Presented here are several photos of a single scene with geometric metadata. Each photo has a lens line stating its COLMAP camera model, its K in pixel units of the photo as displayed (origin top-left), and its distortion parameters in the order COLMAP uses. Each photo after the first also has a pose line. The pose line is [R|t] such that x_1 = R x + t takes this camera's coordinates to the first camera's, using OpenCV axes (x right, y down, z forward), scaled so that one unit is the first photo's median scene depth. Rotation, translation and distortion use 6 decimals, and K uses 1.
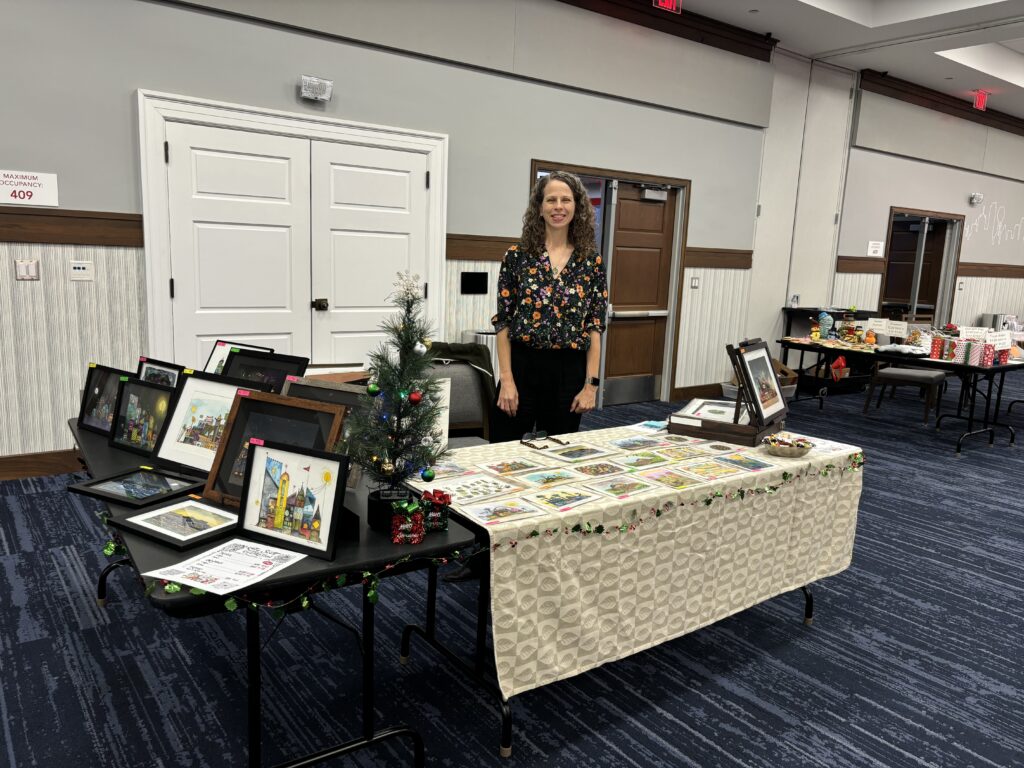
lens RADIAL K [[770.1, 0, 508.4], [0, 770.1, 379.0], [0, 0, 1]] dist [0.041705, -0.057695]
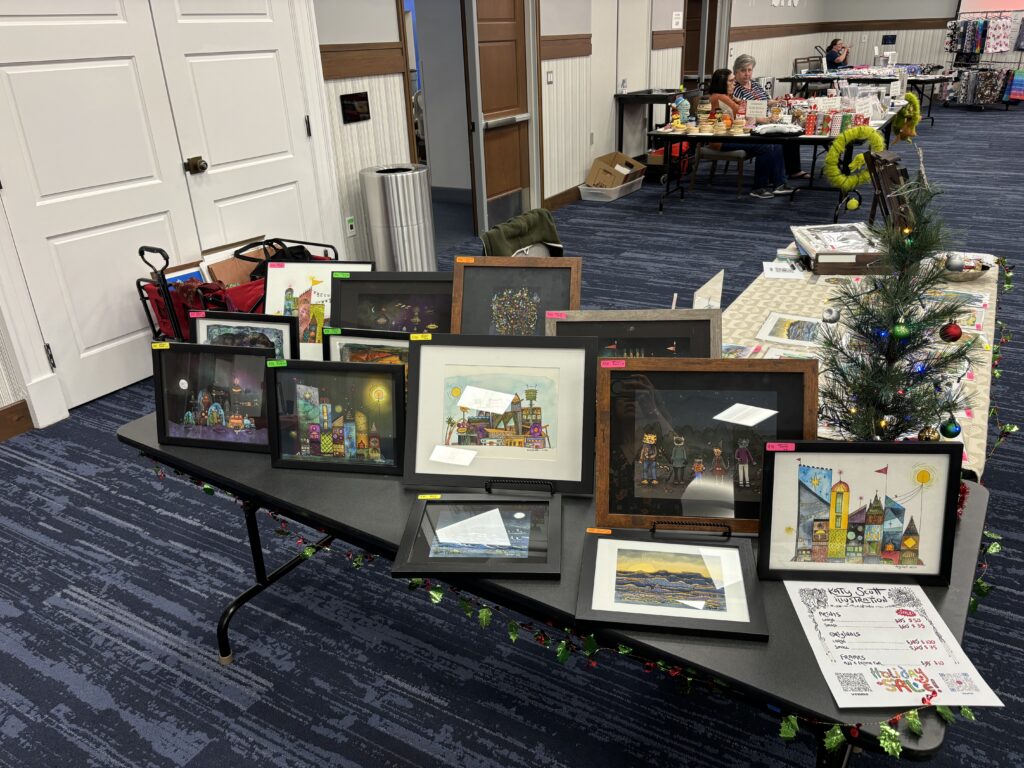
lens RADIAL K [[770.1, 0, 517.8], [0, 770.1, 378.7], [0, 0, 1]] dist [0.041705, -0.057695]
pose [[0.914718, -0.229259, 0.332762, -0.397591], [0.137489, 0.950922, 0.277208, -0.101758], [-0.379983, -0.207816, 0.901346, 0.270554]]
